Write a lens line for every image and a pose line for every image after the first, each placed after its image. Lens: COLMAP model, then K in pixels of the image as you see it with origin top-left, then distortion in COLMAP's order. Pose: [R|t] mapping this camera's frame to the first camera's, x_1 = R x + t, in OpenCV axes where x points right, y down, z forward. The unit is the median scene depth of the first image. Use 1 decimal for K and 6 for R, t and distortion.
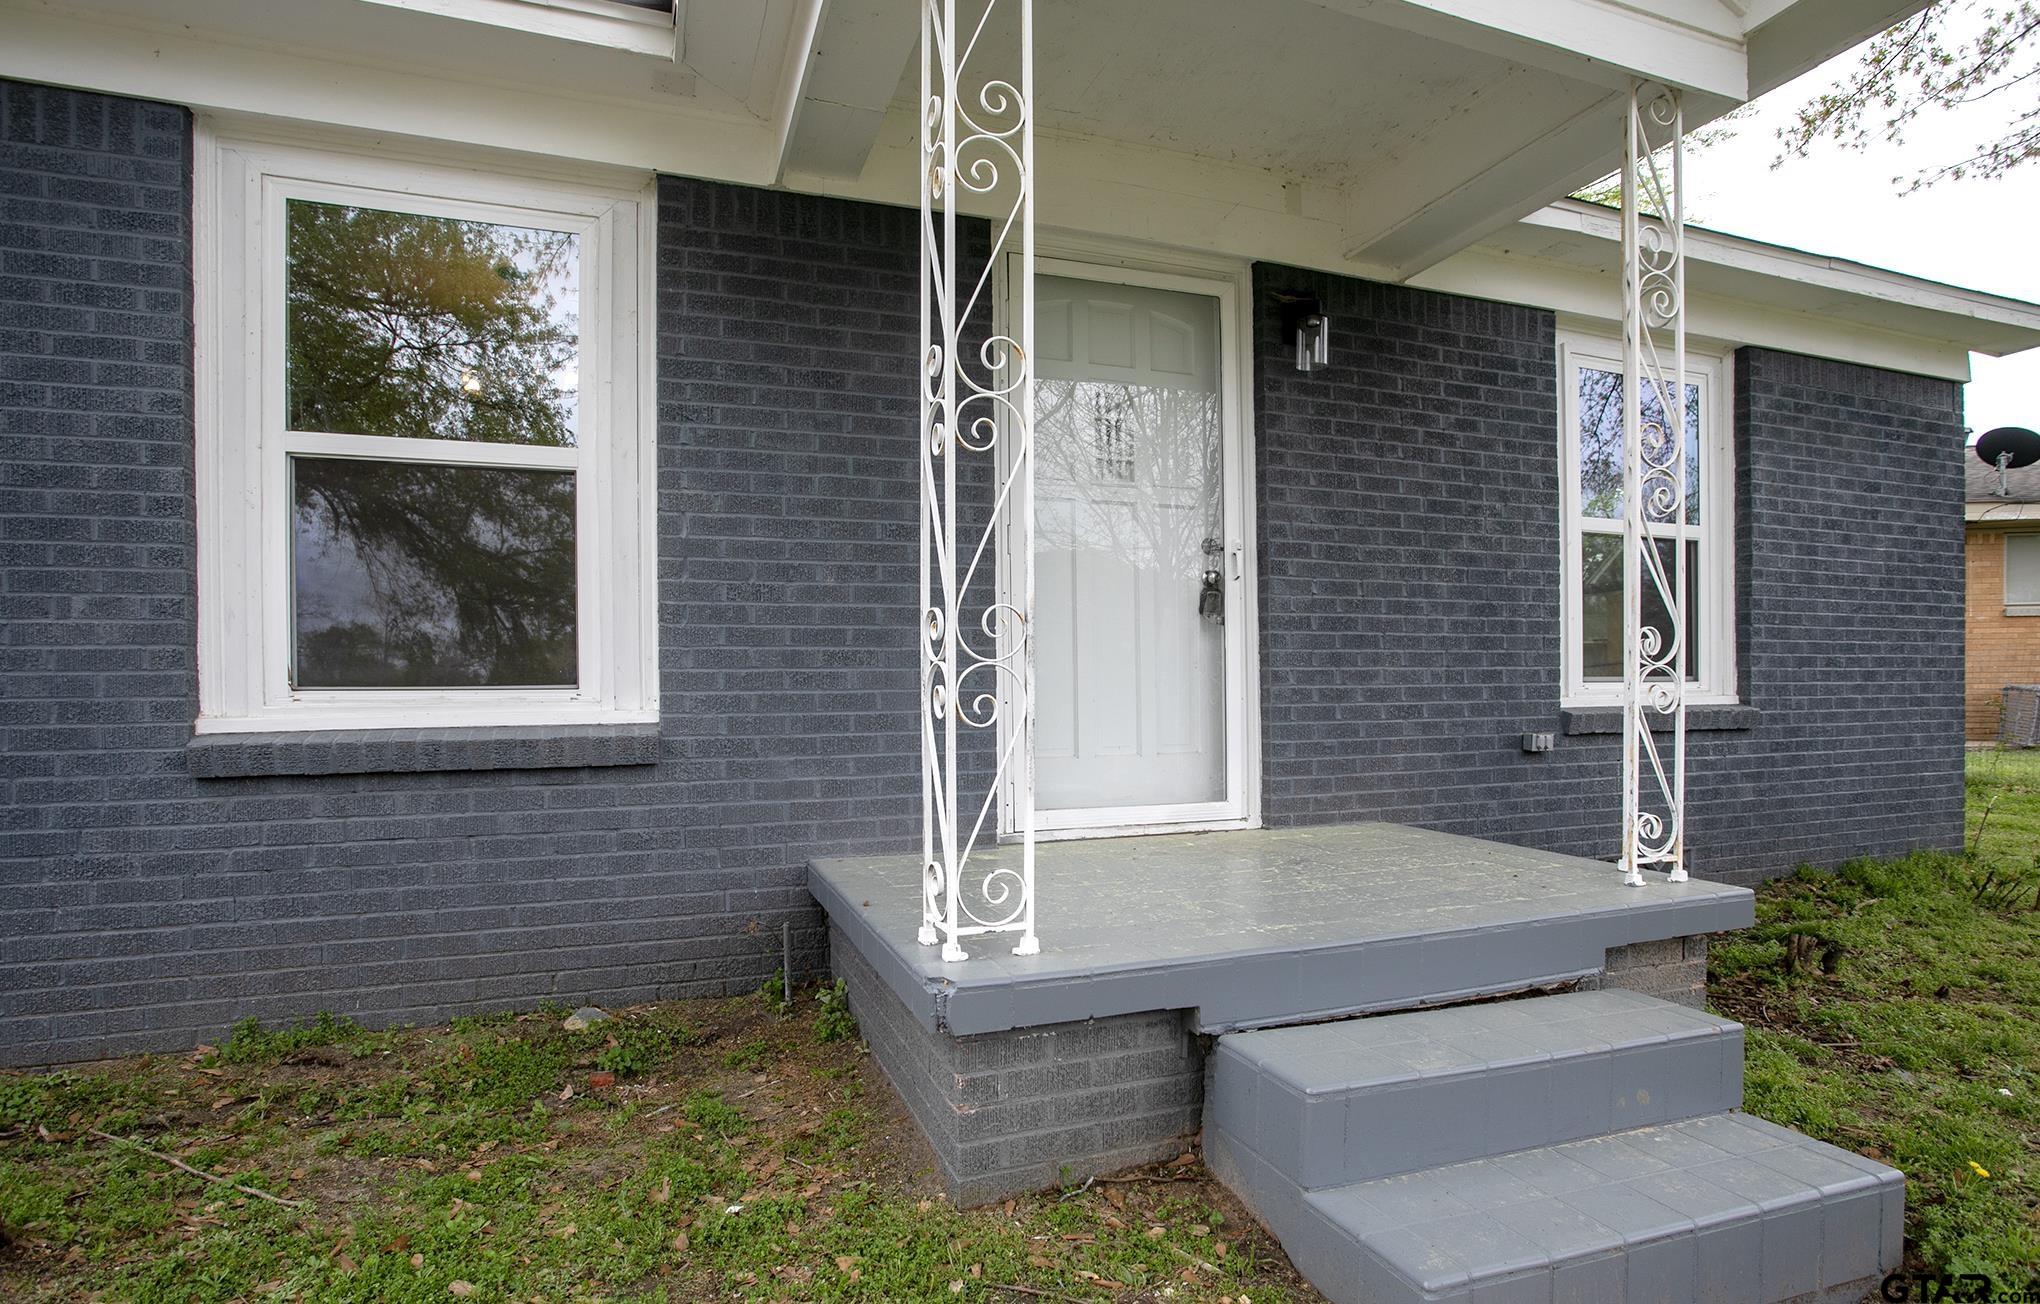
lens RADIAL K [[1041.4, 0, 1022.5], [0, 1041.4, 694.4], [0, 0, 1]] dist [-0.021866, -0.000103]
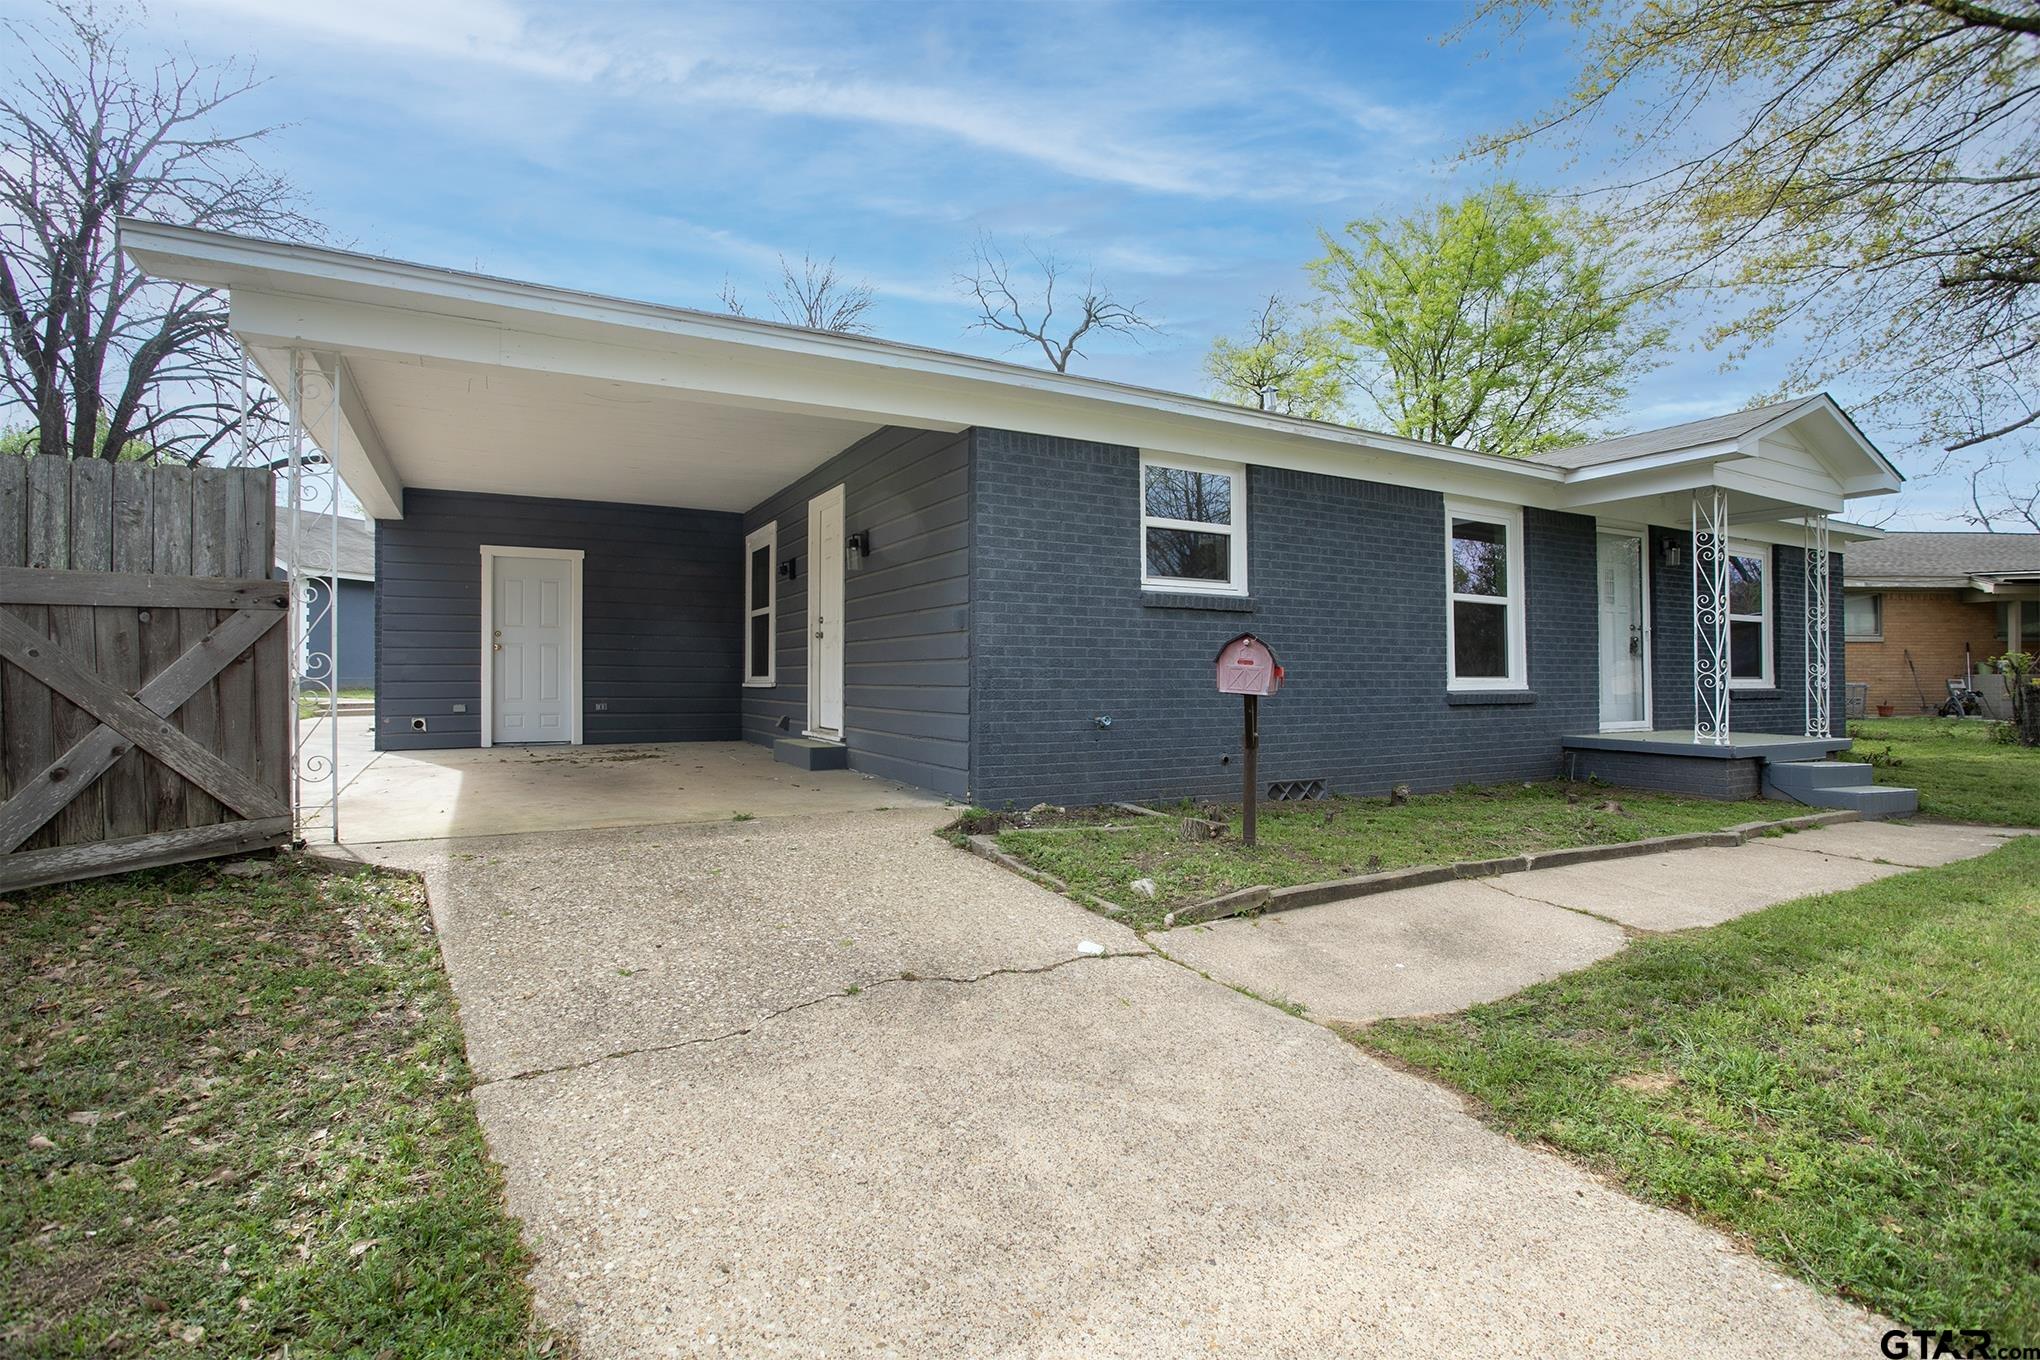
lens RADIAL K [[982.4, 0, 1020.0], [0, 982.4, 680.0], [0, 0, 1]] dist [-0.076414, 0.025983]
pose [[0.990107, 0.009030, 0.140022, -2.158805], [-0.007859, 0.999929, -0.008913, 0.035661], [-0.140092, 0.007725, 0.990108, -1.513557]]
